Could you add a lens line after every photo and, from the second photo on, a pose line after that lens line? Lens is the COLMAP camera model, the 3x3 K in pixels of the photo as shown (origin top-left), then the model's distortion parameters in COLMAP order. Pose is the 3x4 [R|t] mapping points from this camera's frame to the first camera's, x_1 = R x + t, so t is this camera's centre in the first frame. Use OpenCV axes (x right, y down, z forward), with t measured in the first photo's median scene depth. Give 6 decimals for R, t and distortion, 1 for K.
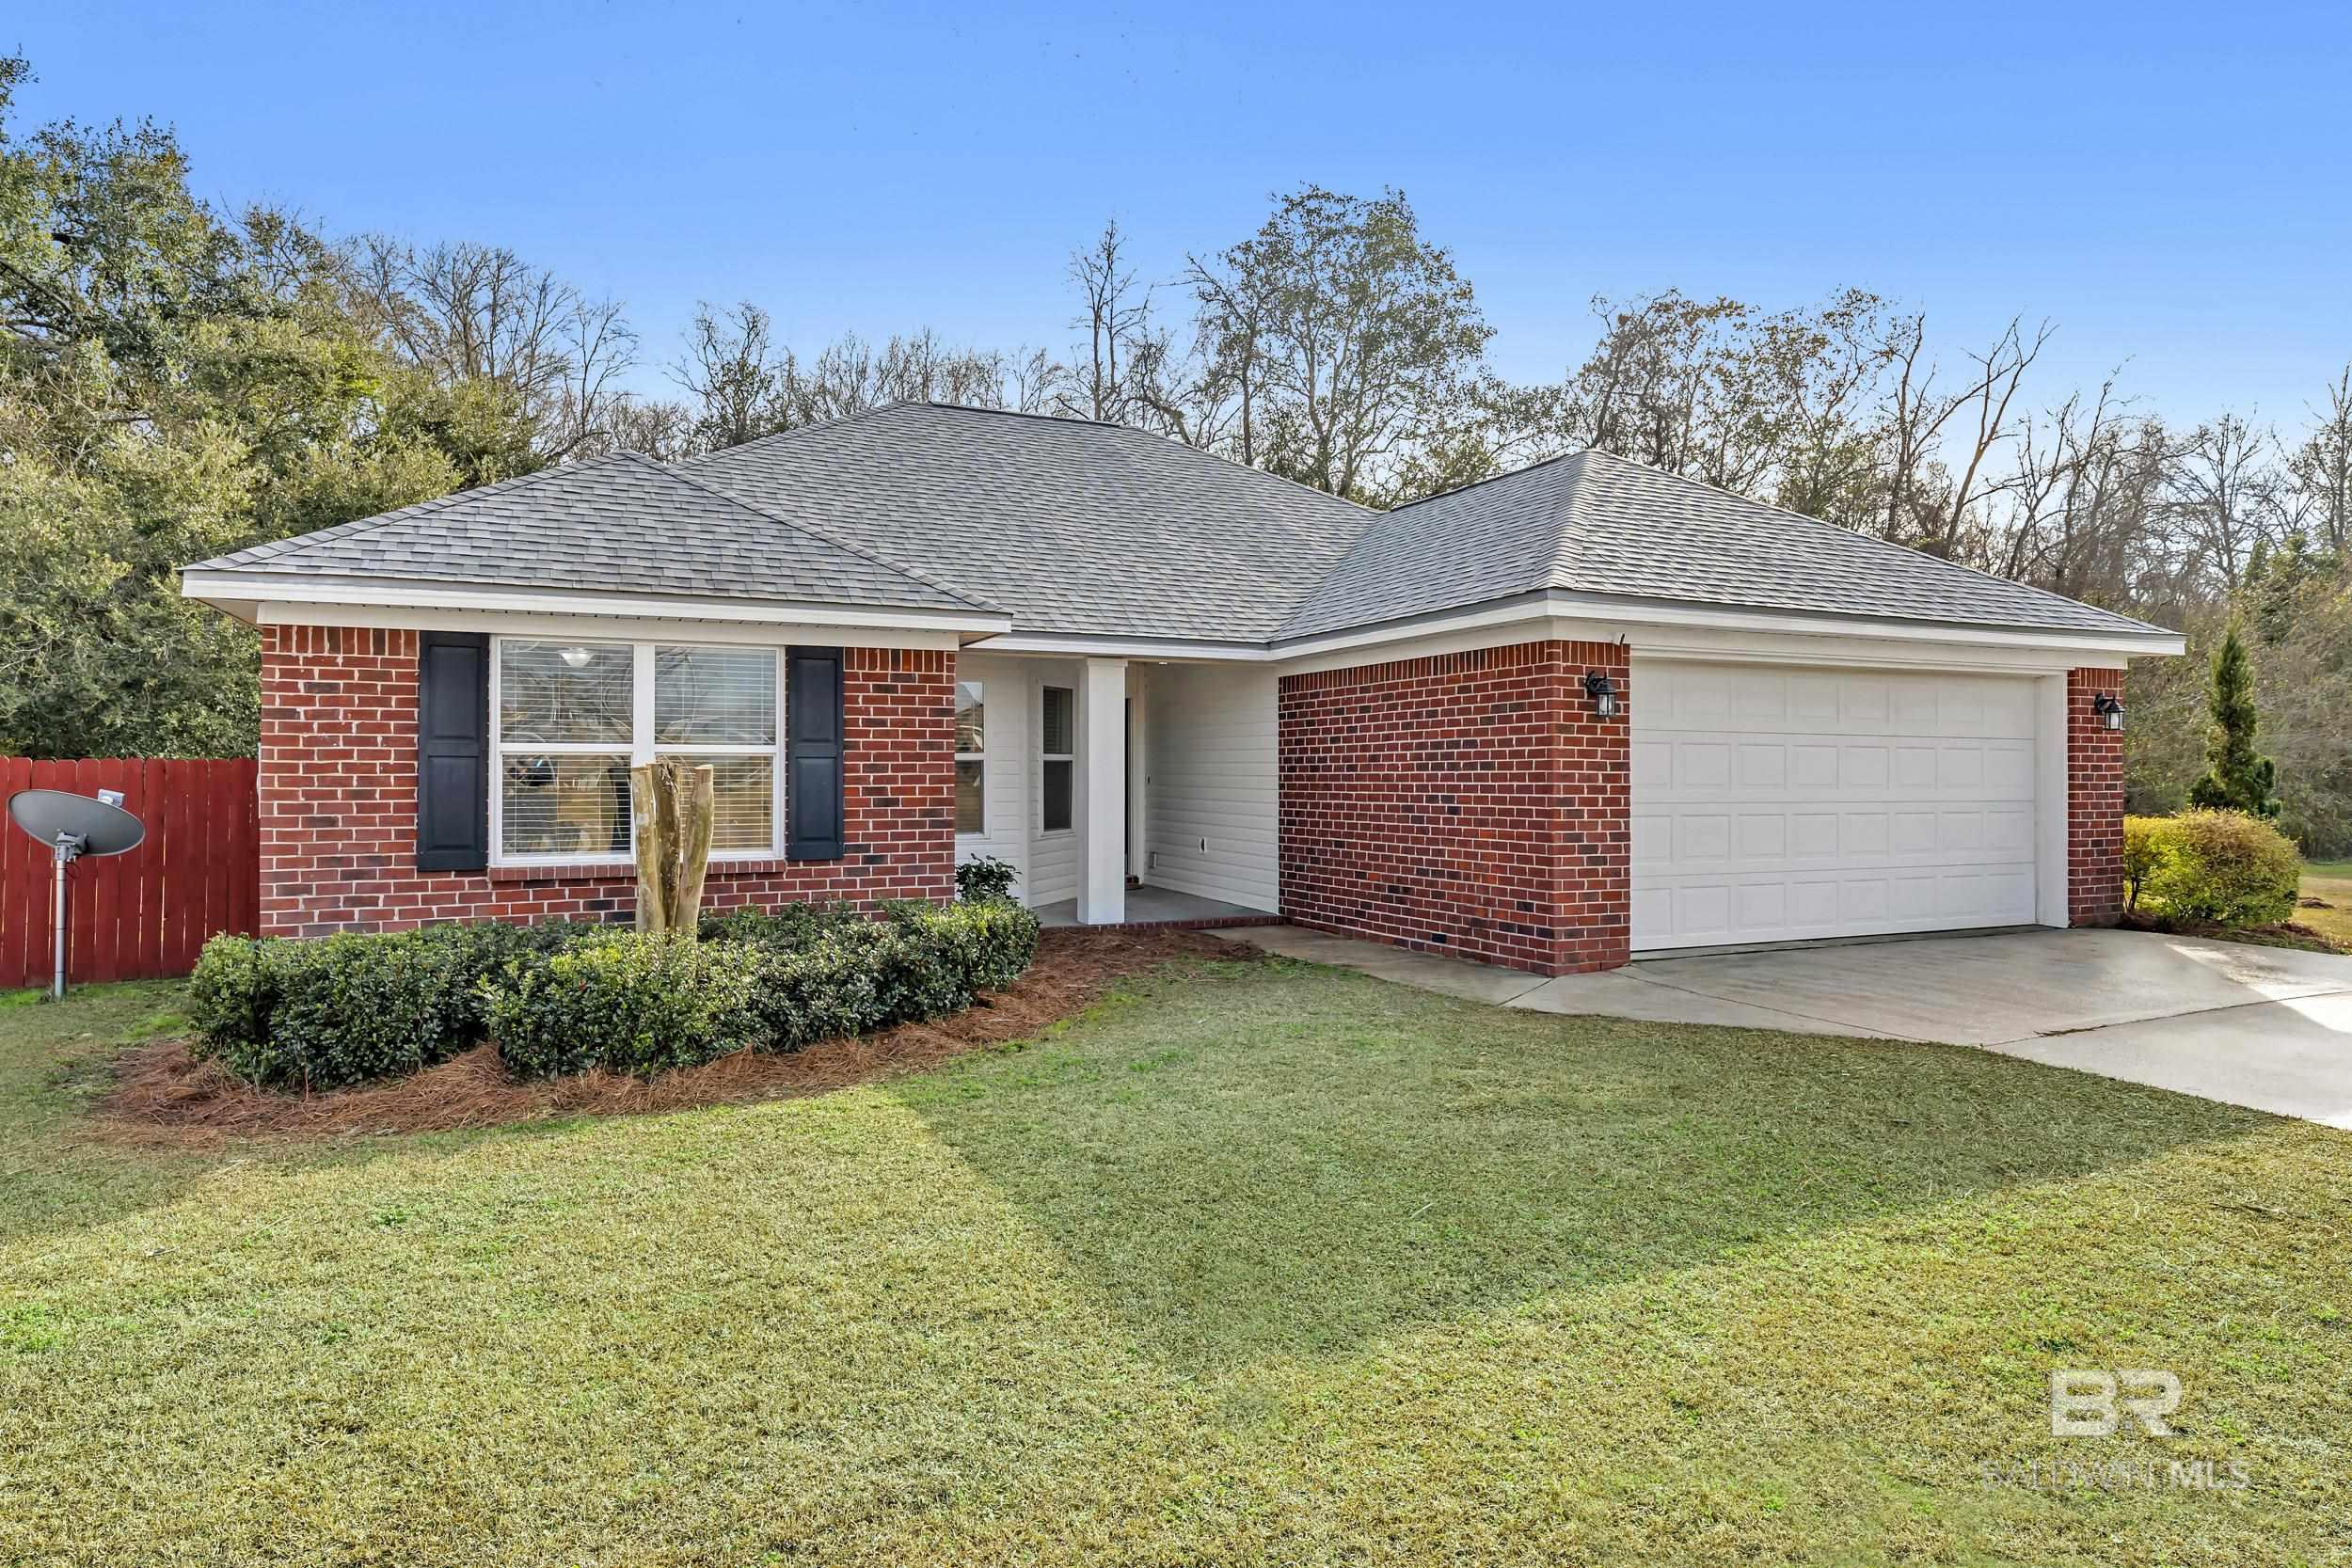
lens RADIAL K [[1343.7, 0, 1184.3], [0, 1343.7, 781.8], [0, 0, 1]] dist [-0.002445, 0.005941]
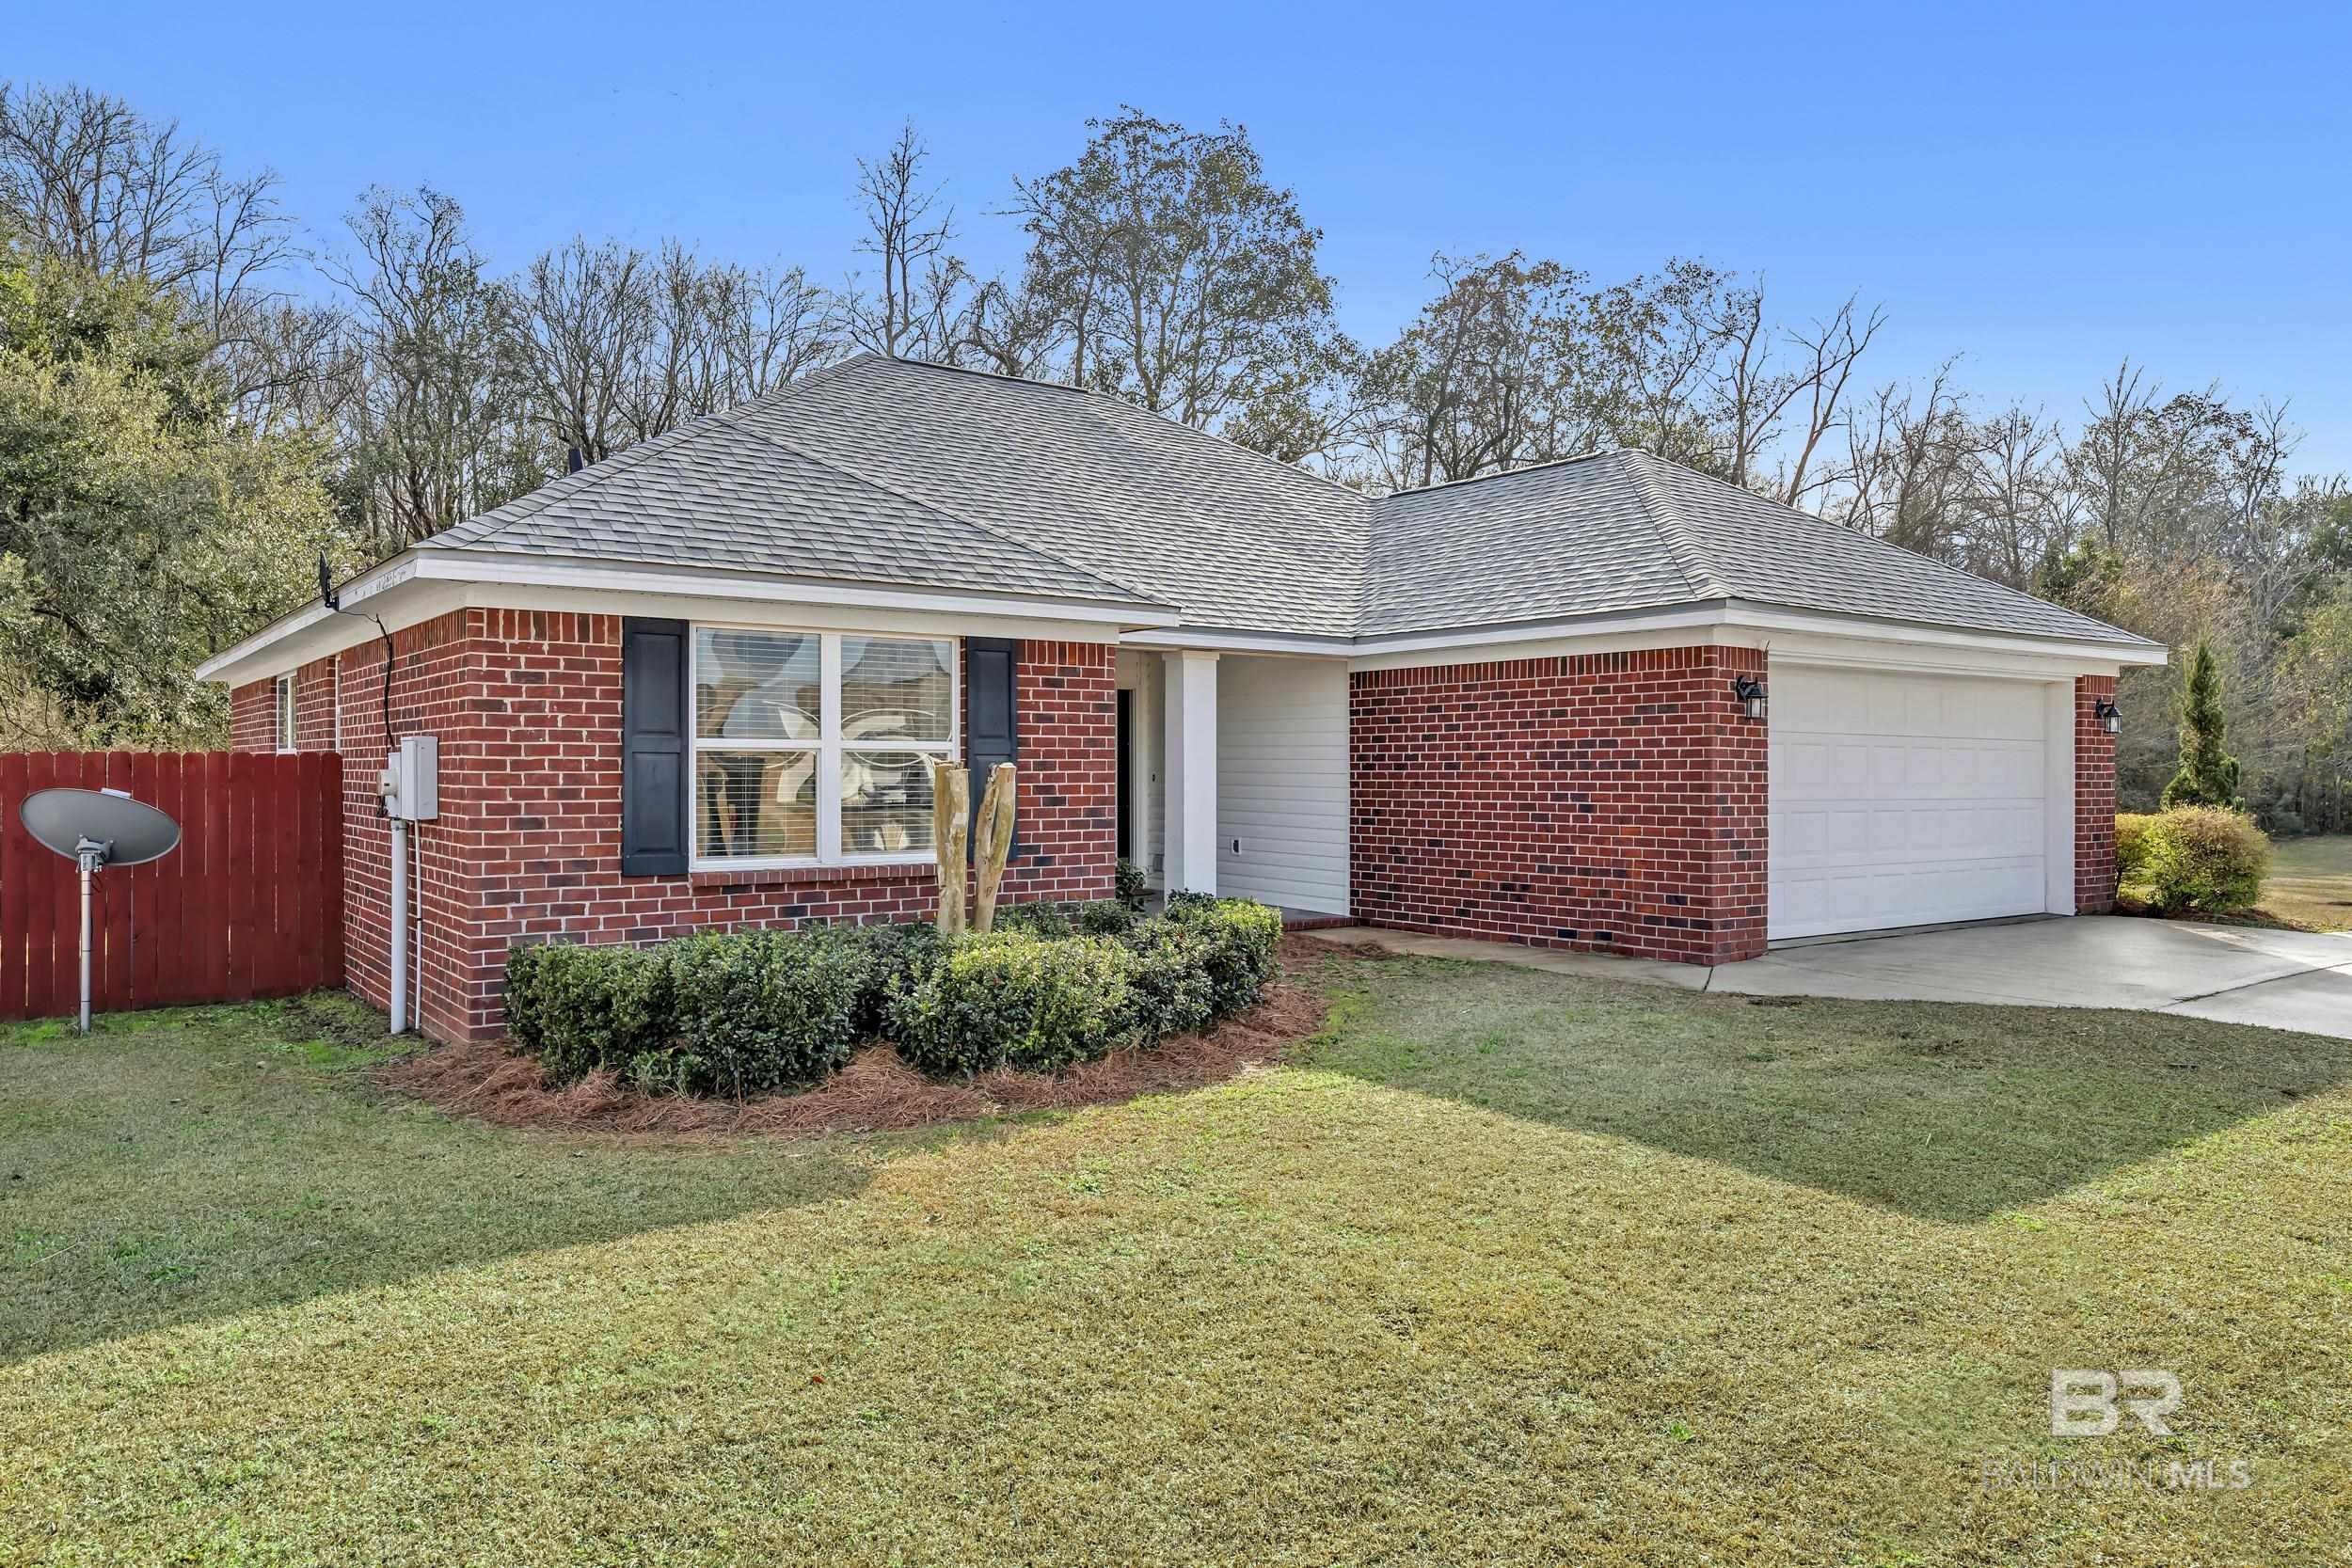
lens RADIAL K [[1568.2, 0, 1175.6], [0, 1568.2, 772.6], [0, 0, 1]] dist [0.001887, 0.000588]
pose [[0.981298, 0.001797, 0.192484, -0.308555], [-0.001192, 0.999994, -0.003260, -0.001417], [-0.192489, 0.002969, 0.981295, -0.102290]]
